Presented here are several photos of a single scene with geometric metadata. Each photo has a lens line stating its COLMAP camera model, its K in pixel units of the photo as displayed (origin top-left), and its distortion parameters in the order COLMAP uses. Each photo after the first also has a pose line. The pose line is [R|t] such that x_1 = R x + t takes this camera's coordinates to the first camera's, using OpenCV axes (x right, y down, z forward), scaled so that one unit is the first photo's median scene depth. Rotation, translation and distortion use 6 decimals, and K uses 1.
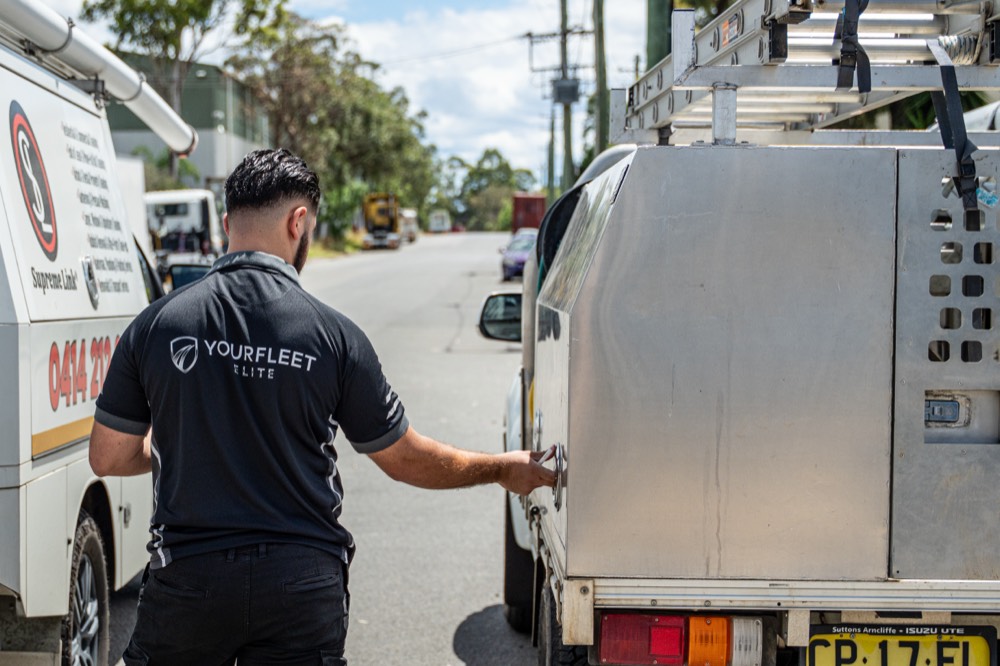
lens RADIAL K [[1666.6, 0, 500.1], [0, 1666.6, 332.8], [0, 0, 1]] dist [-0.406859, 0.000000]
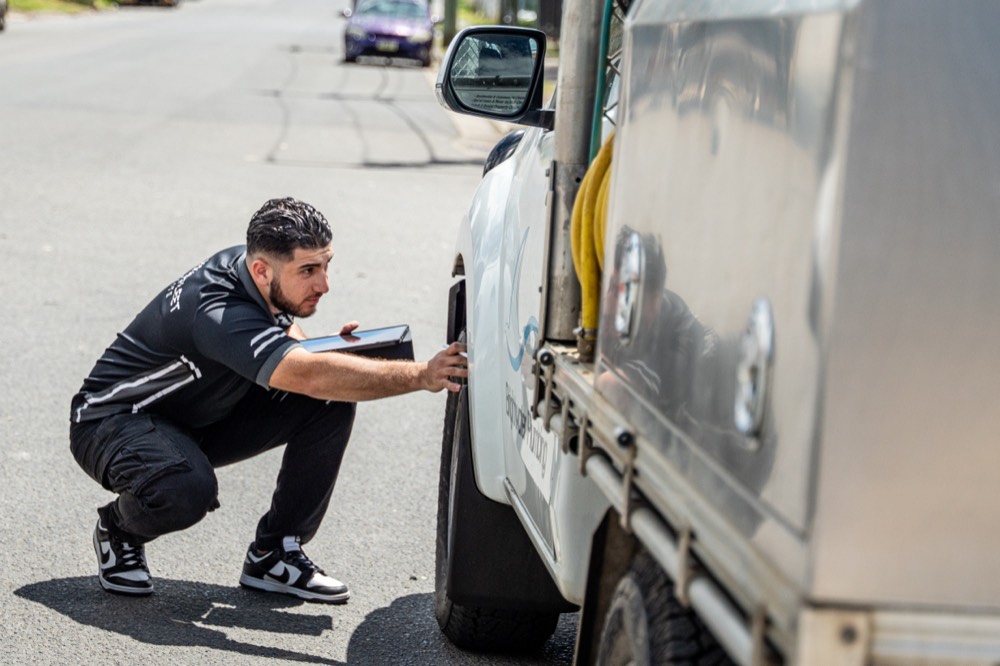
lens RADIAL K [[2565.7, 0, 500.1], [0, 2565.7, 332.5], [0, 0, 1]] dist [-0.190992, 0.000000]
pose [[0.996203, 0.050819, 0.070692, -0.039667], [-0.055746, 0.996018, 0.069570, 0.013561], [-0.066875, -0.073246, 0.995069, 0.137097]]
